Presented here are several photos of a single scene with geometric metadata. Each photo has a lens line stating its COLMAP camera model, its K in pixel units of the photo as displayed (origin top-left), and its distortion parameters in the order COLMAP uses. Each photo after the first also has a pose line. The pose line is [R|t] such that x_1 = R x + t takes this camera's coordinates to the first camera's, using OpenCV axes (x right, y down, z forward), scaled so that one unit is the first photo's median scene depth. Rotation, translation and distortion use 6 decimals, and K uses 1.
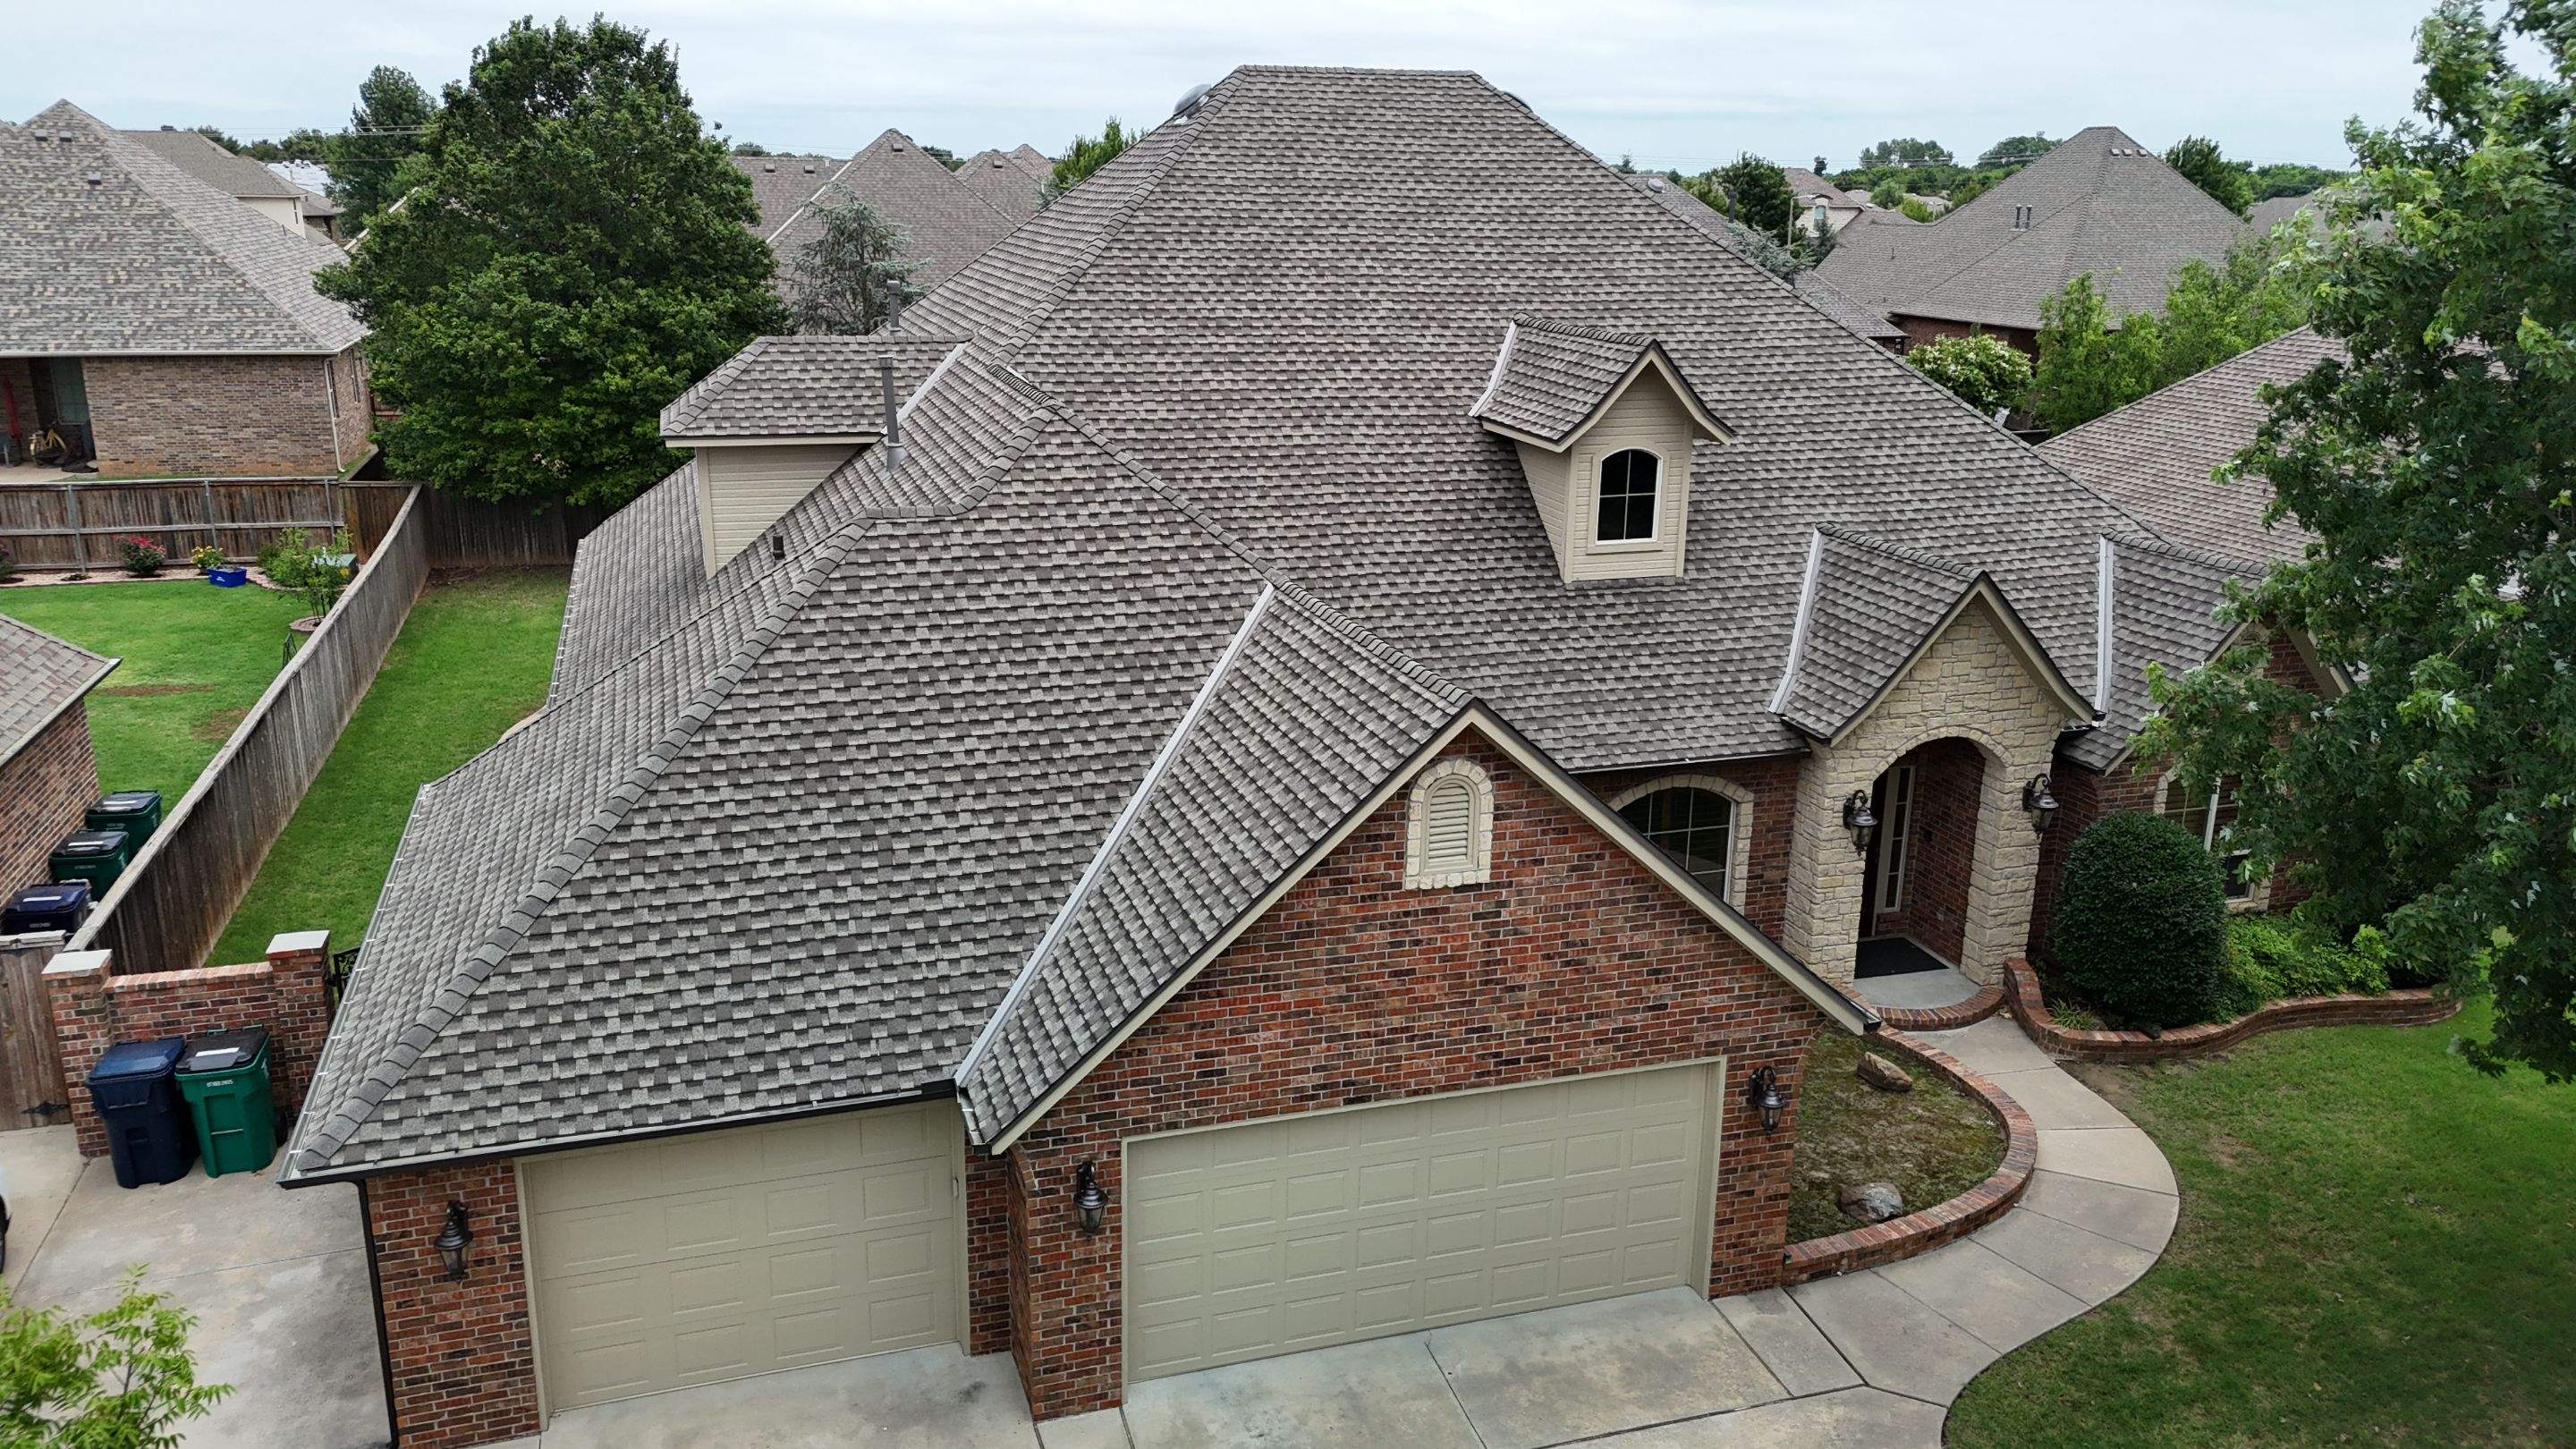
lens RADIAL K [[1897.1, 0, 1288.0], [0, 1897.1, 724.5], [0, 0, 1]] dist [0.085358, -0.083634]
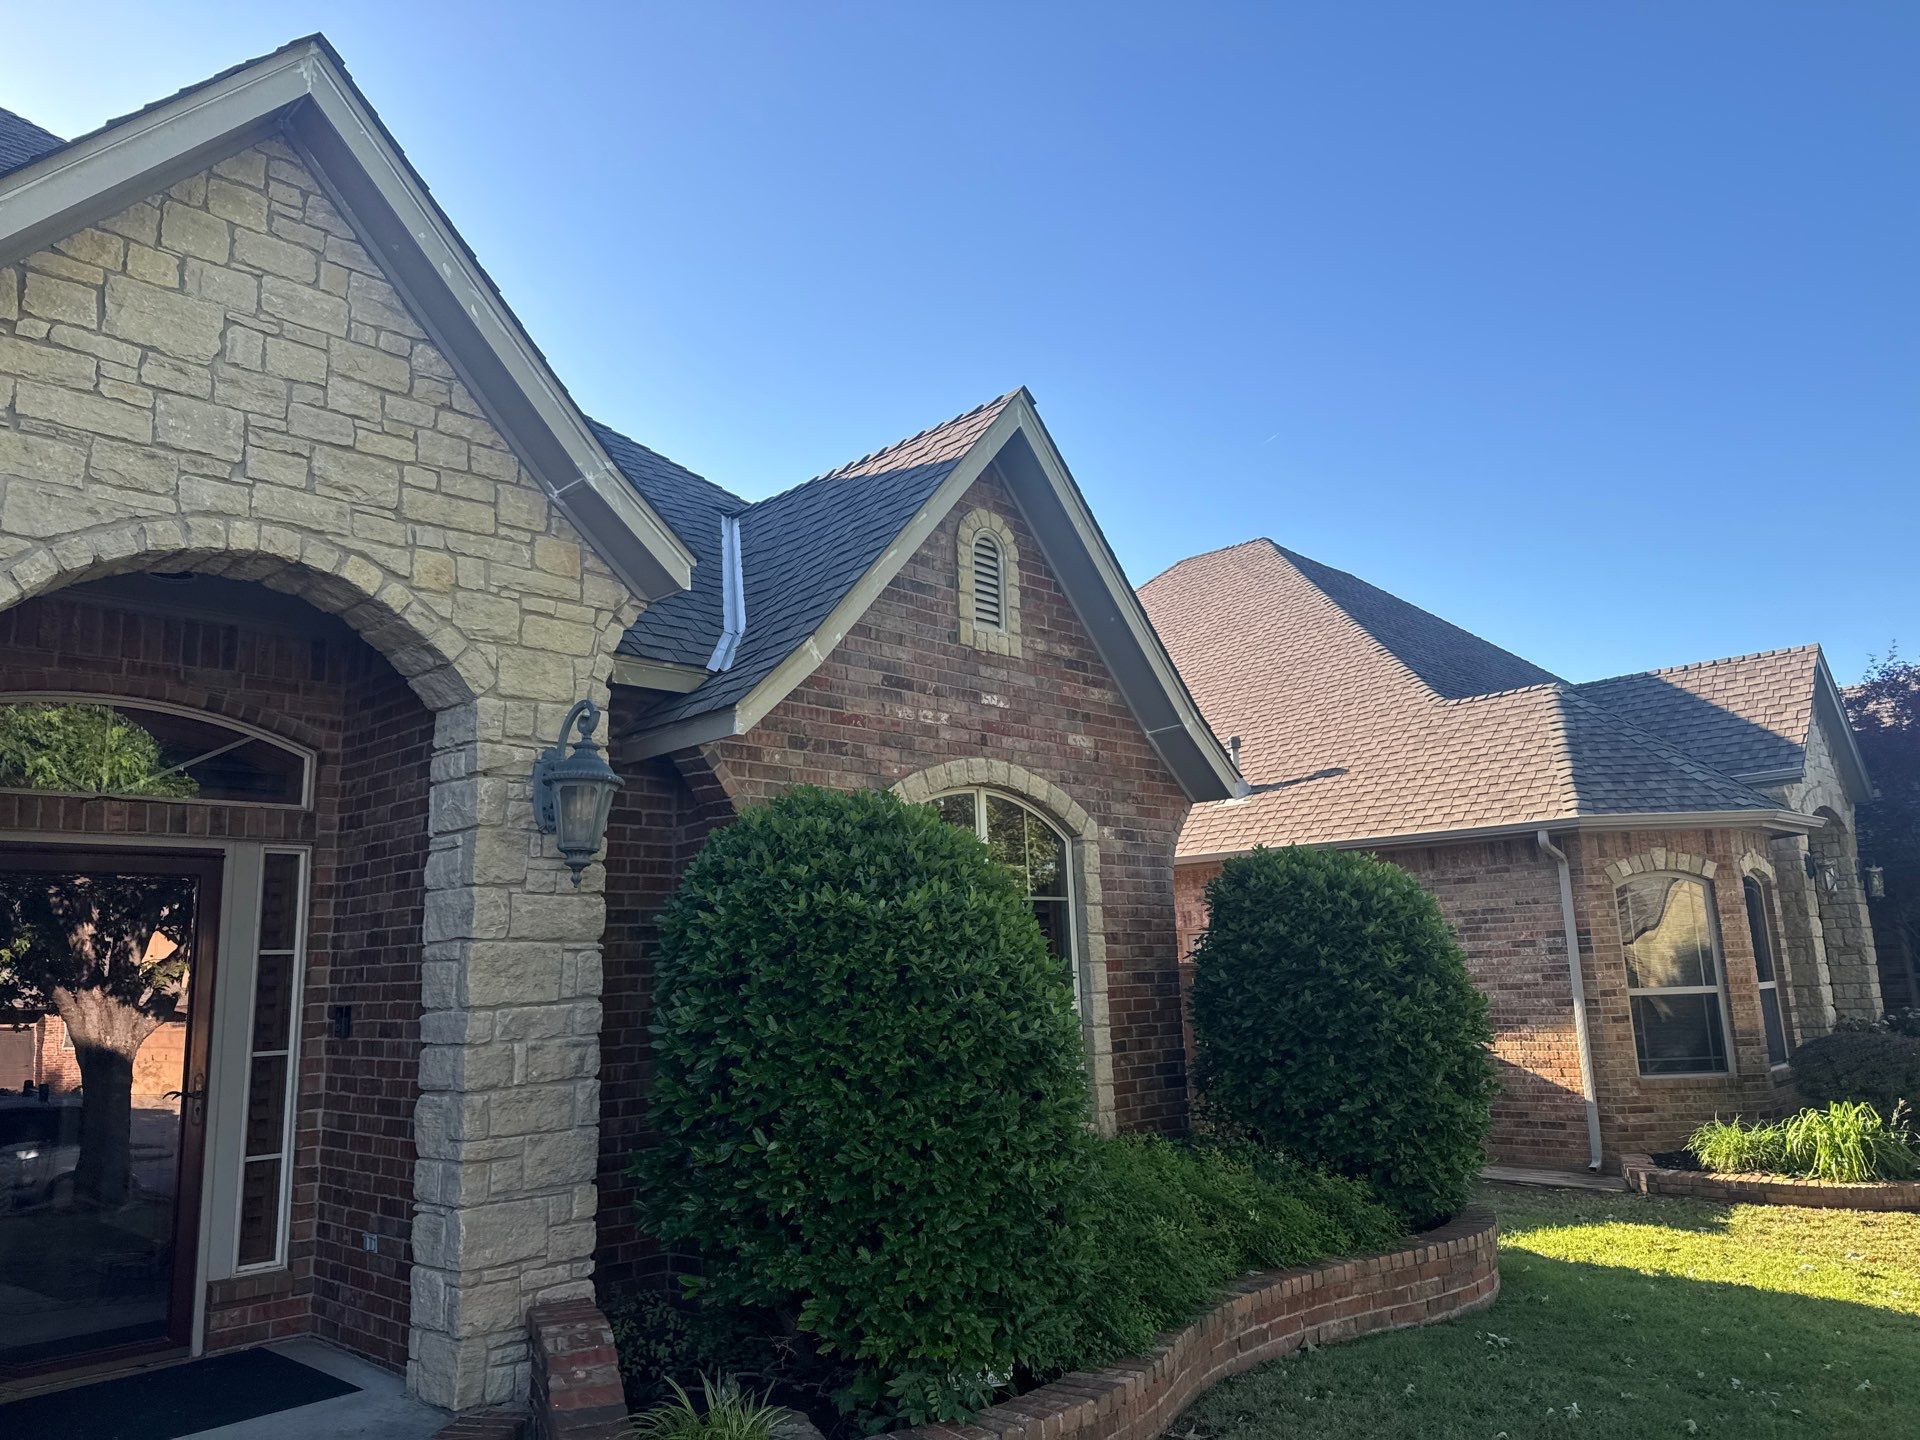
lens RADIAL K [[1338.1, 0, 970.9], [0, 1338.1, 703.4], [0, 0, 1]] dist [0.086941, -0.127663]
pose [[0.877778, 0.049087, 0.476546, 0.430213], [0.180198, 0.887855, -0.423371, 0.188612], [-0.443885, 0.457498, 0.770494, 0.980418]]
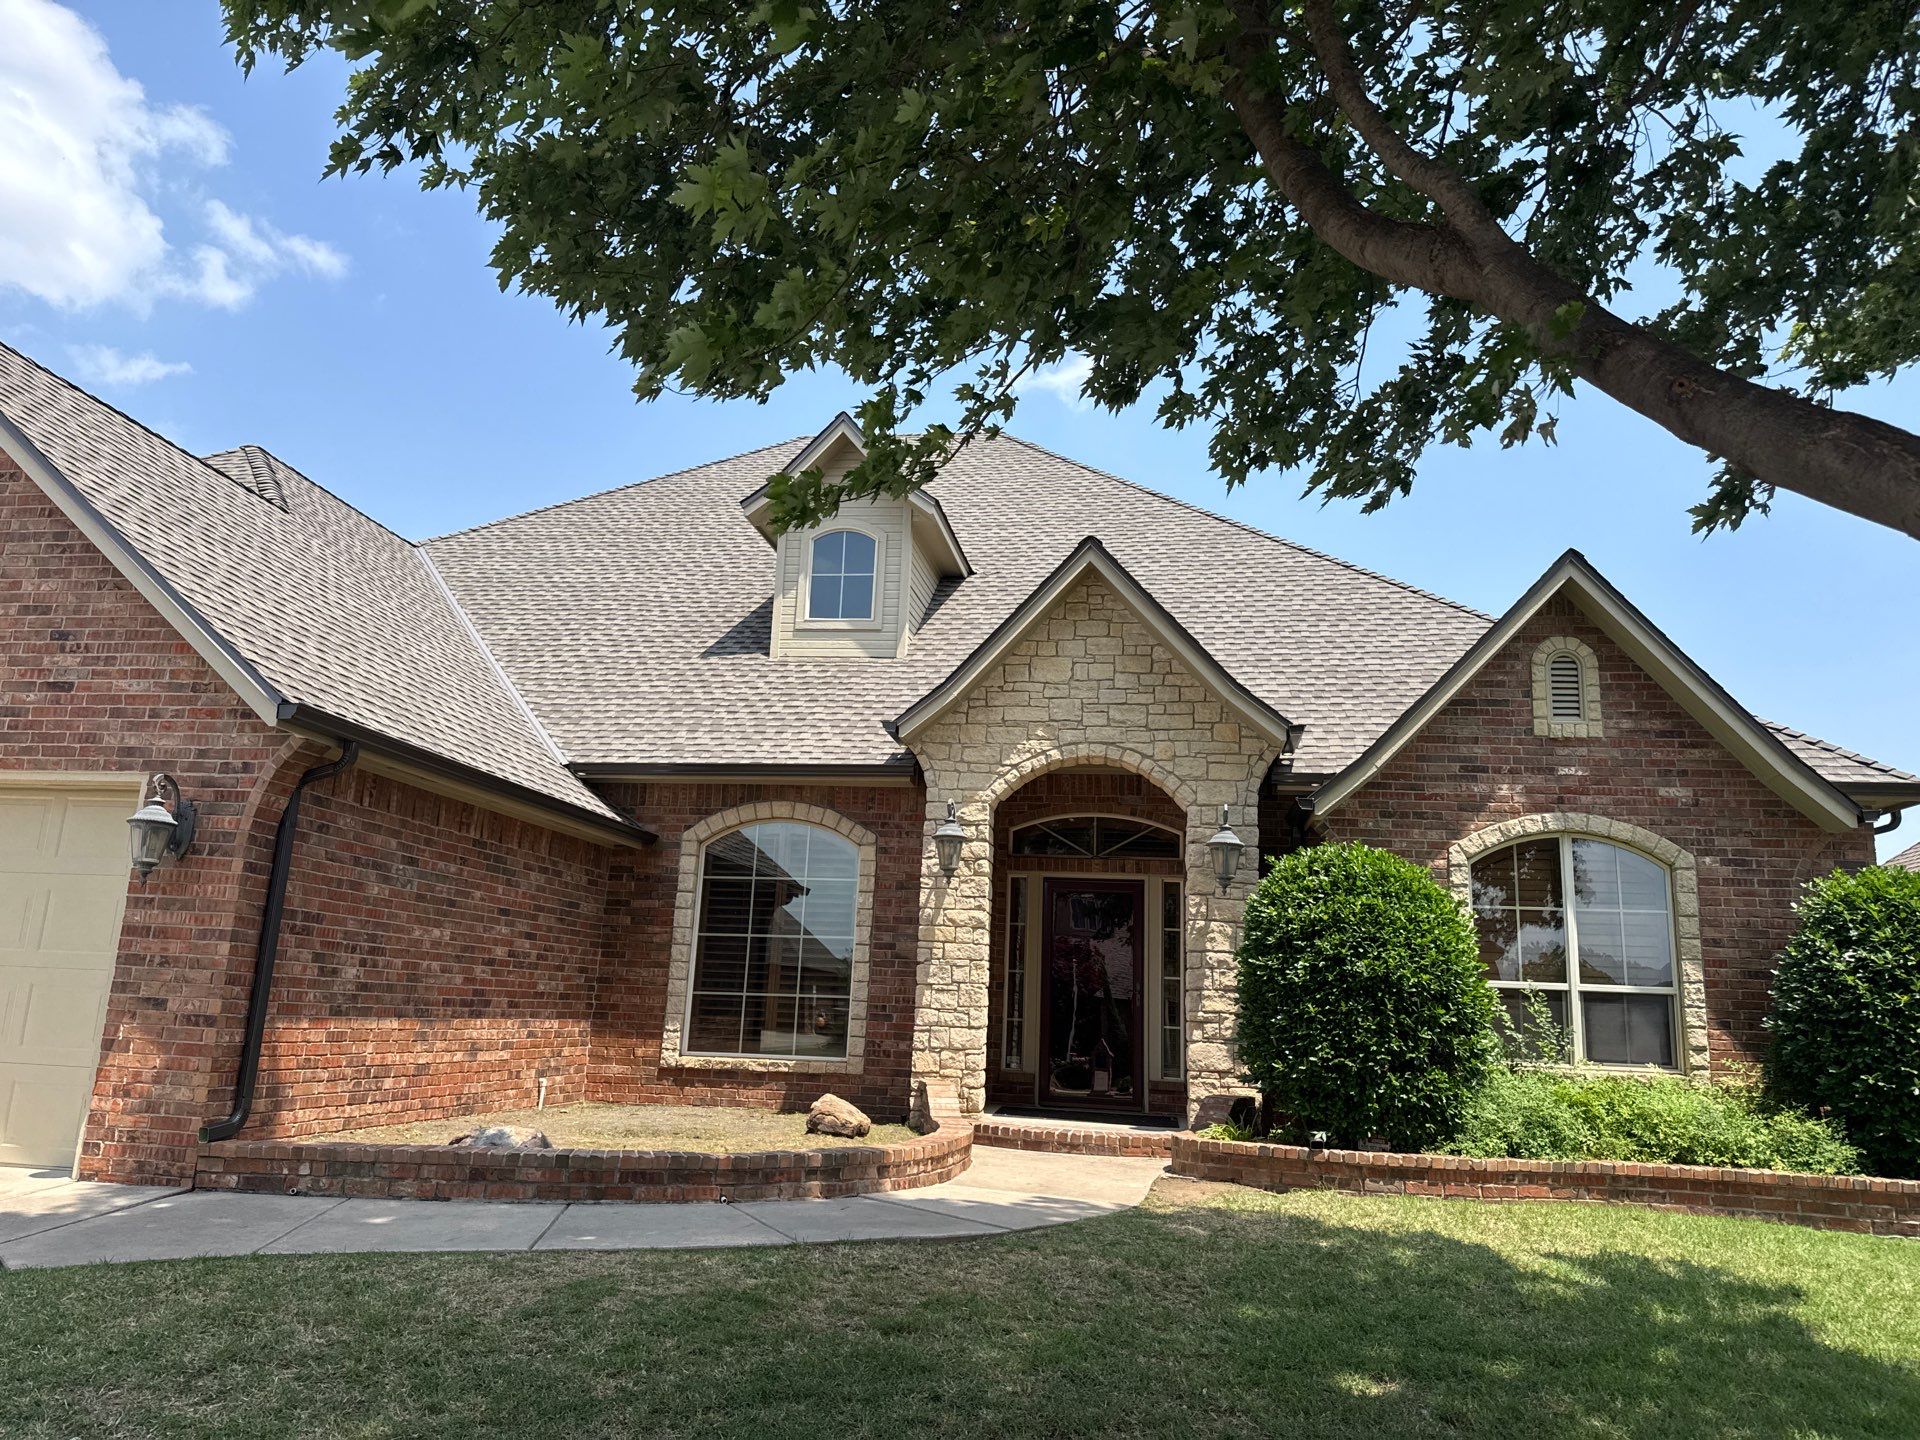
lens RADIAL K [[1346.0, 0, 960.3], [0, 1346.0, 713.0], [0, 0, 1]] dist [0.126022, -0.170384]
pose [[0.898609, -0.073949, -0.432474, 0.679221], [-0.148743, 0.875976, -0.458847, 0.322231], [0.412769, 0.476652, 0.776161, 0.672426]]
